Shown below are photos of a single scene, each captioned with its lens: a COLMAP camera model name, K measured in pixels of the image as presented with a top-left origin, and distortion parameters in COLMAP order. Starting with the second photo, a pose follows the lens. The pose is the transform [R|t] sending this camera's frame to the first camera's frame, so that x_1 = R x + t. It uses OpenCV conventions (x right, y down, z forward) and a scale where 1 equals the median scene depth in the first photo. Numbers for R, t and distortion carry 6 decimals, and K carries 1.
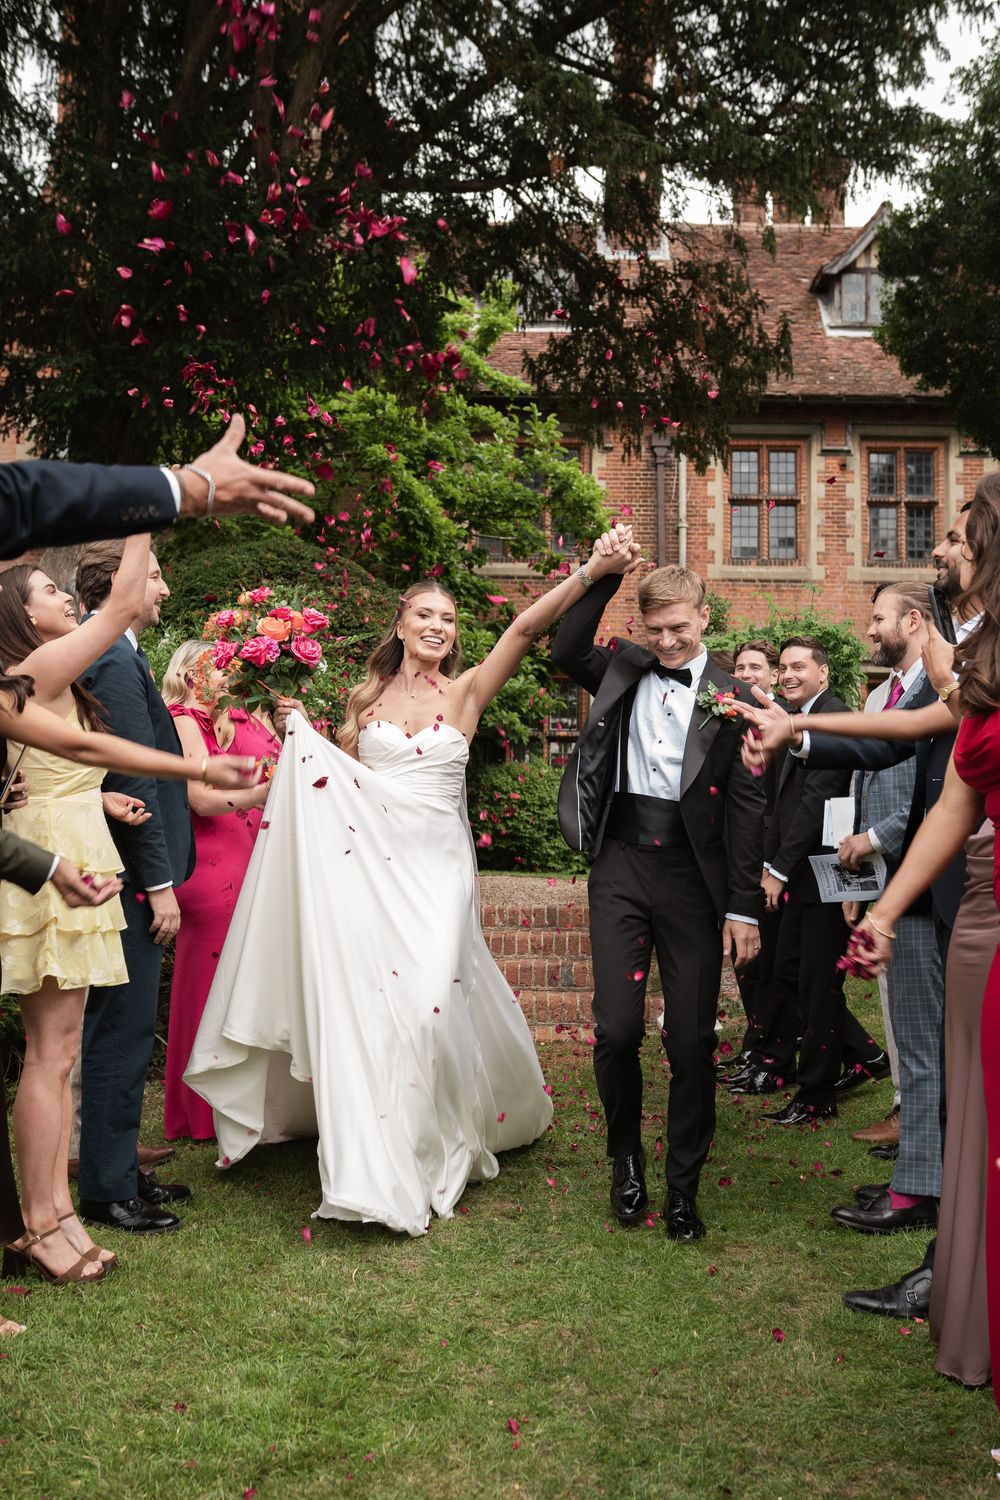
lens RADIAL K [[1519.1, 0, 497.6], [0, 1519.1, 754.5], [0, 0, 1]] dist [-0.052399, 0.000000]
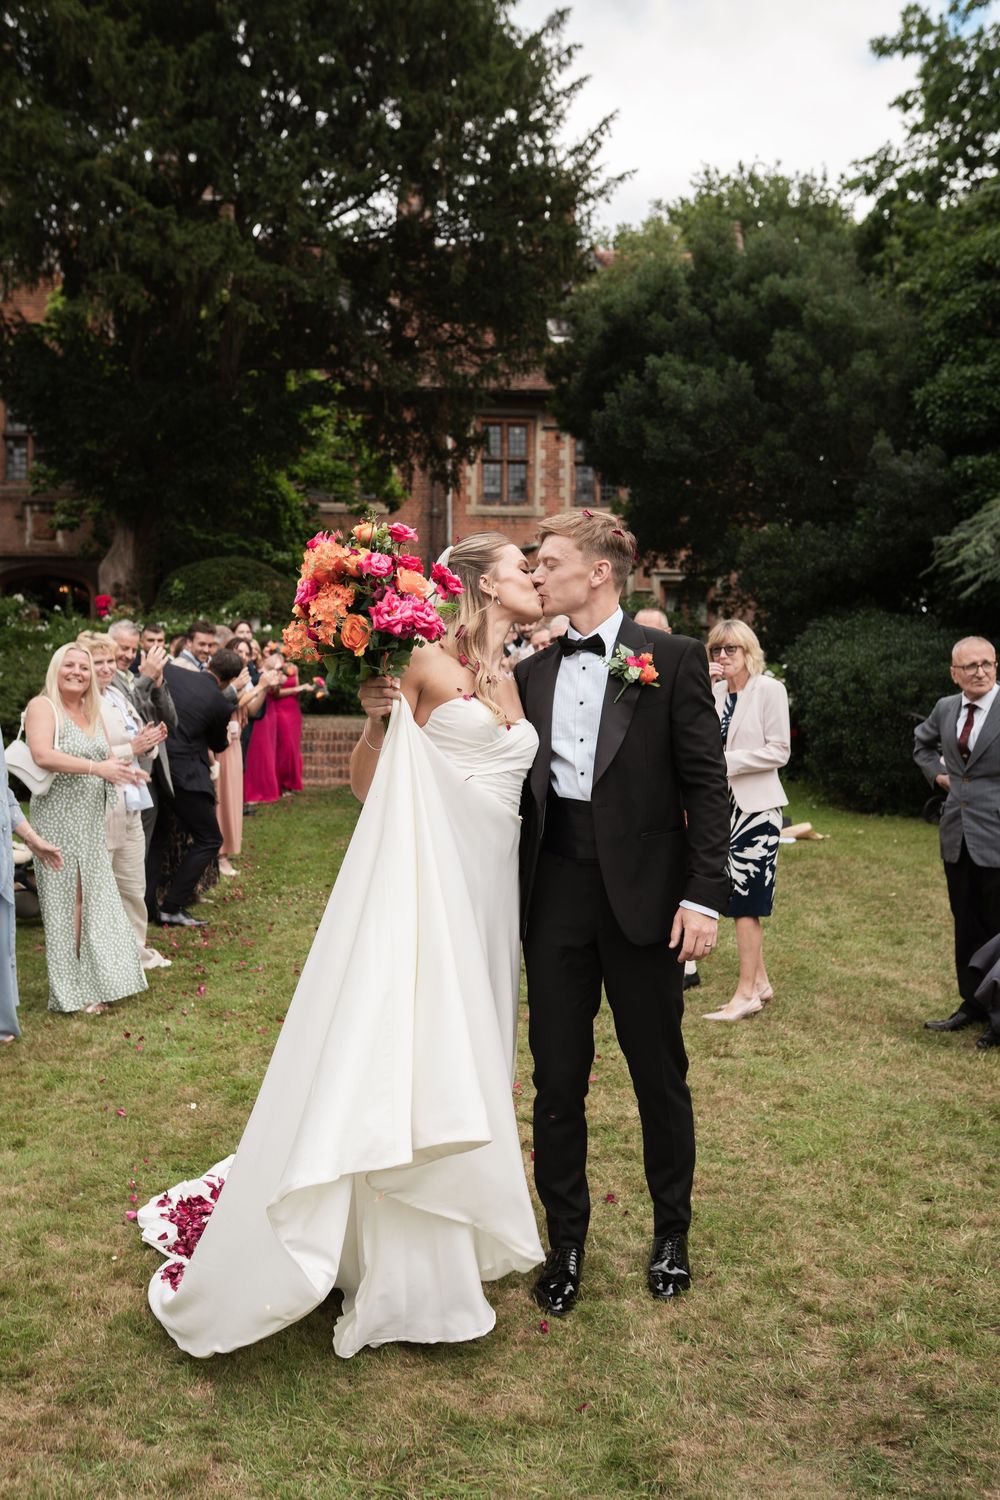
lens RADIAL K [[1519.1, 0, 501.6], [0, 1519.1, 750.3], [0, 0, 1]] dist [-0.052399, 0.000000]
pose [[0.991076, -0.016996, 0.132209, -0.026334], [0.003271, 0.994640, 0.103346, -0.040723], [-0.133257, -0.101991, 0.985820, -0.480590]]
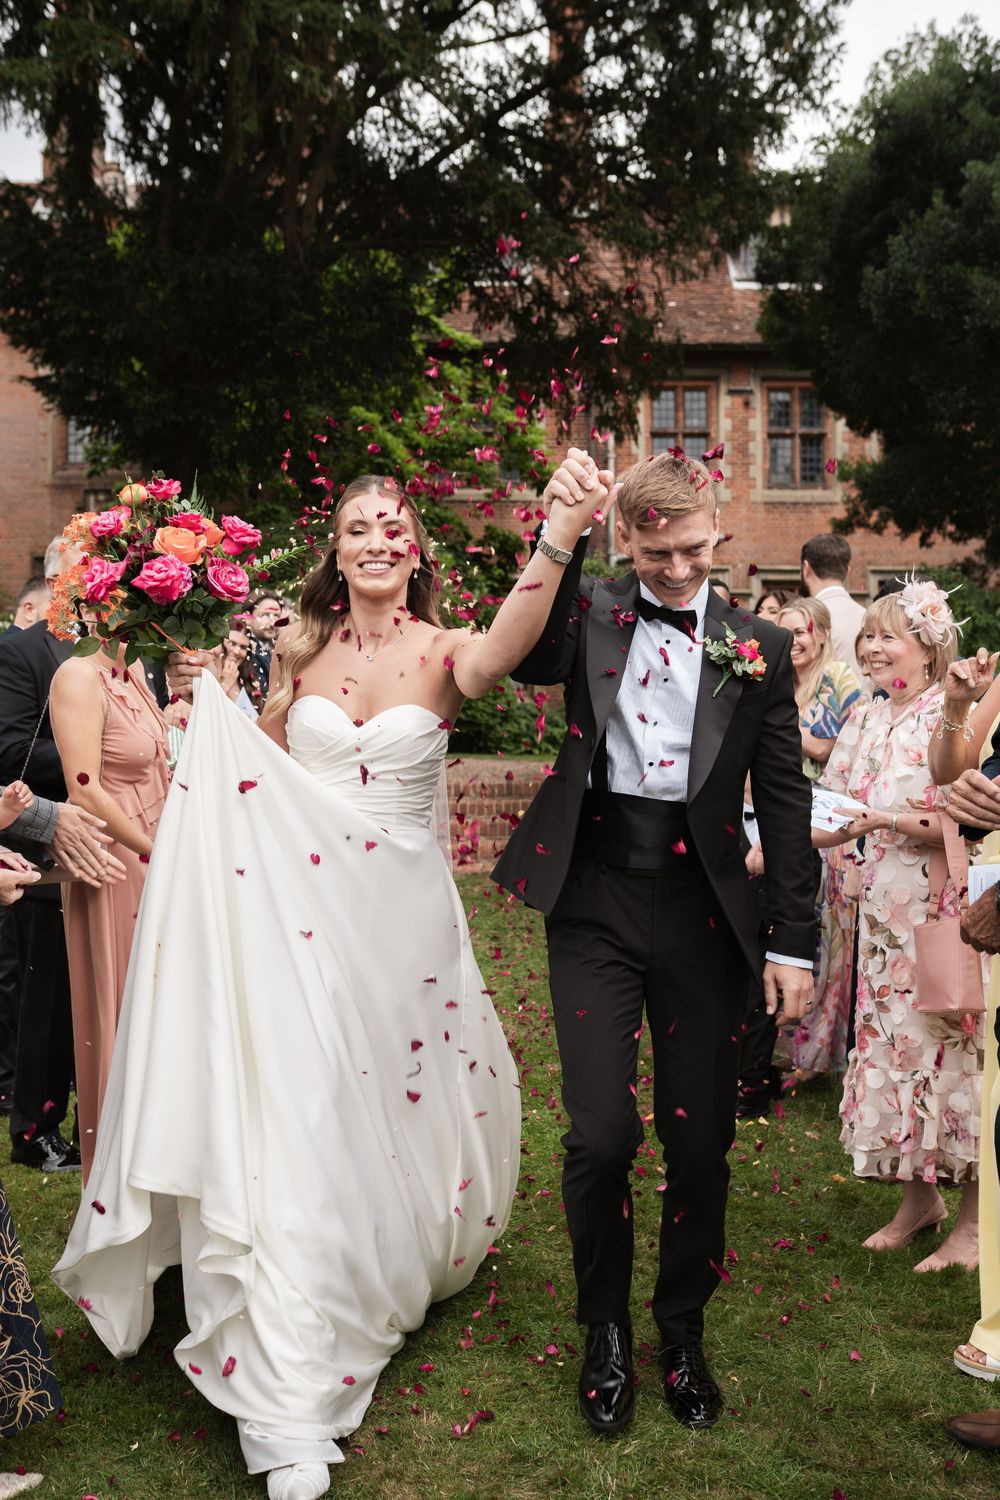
lens RADIAL K [[1519.1, 0, 498.6], [0, 1519.1, 744.6], [0, 0, 1]] dist [-0.052399, 0.000000]
pose [[0.999216, -0.016580, 0.035943, -0.011094], [0.013736, 0.996860, 0.077978, -0.020773], [-0.037123, -0.077424, 0.996307, -0.186402]]
